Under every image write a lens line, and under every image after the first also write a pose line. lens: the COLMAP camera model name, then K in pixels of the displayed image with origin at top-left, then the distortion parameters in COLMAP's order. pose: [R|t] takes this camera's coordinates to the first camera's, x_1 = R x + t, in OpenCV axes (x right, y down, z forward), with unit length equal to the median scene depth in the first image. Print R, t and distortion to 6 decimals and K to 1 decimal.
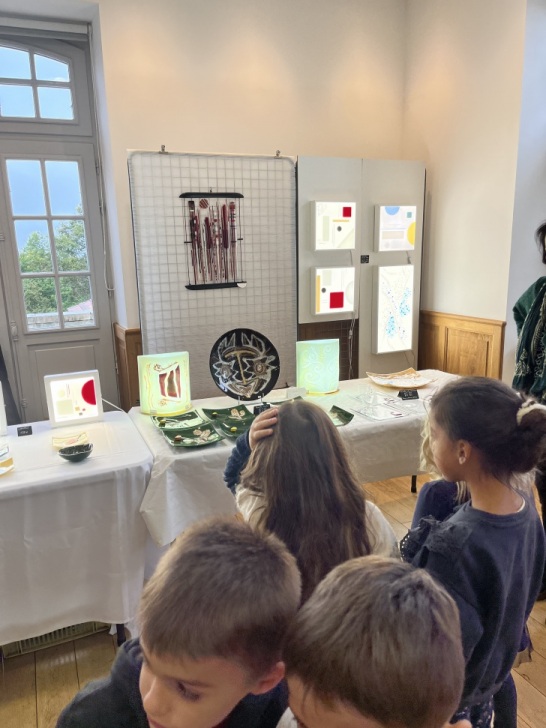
lens RADIAL K [[549.2, 0, 271.6], [0, 549.2, 368.0], [0, 0, 1]] dist [0.054685, -0.068462]
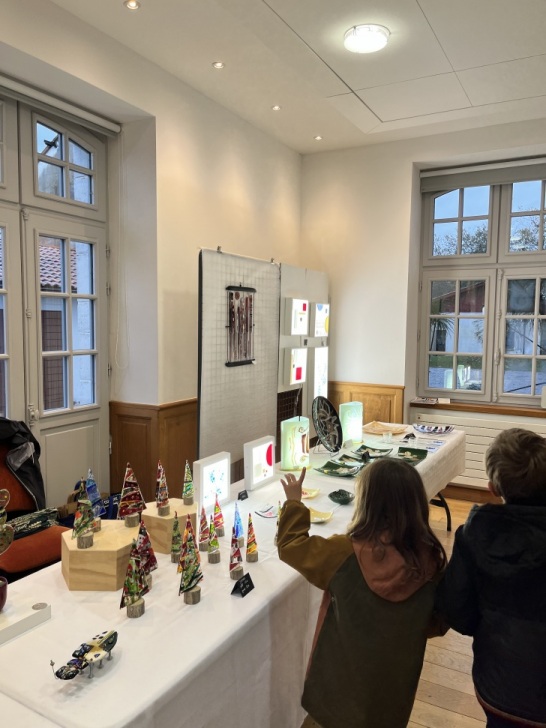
lens RADIAL K [[549.2, 0, 270.8], [0, 549.2, 363.7], [0, 0, 1]] dist [0.054685, -0.068462]
pose [[0.787171, -0.007599, 0.616688, -0.780416], [0.095343, 0.989403, -0.109510, -0.014473], [-0.609320, 0.145000, 0.779554, 0.051010]]
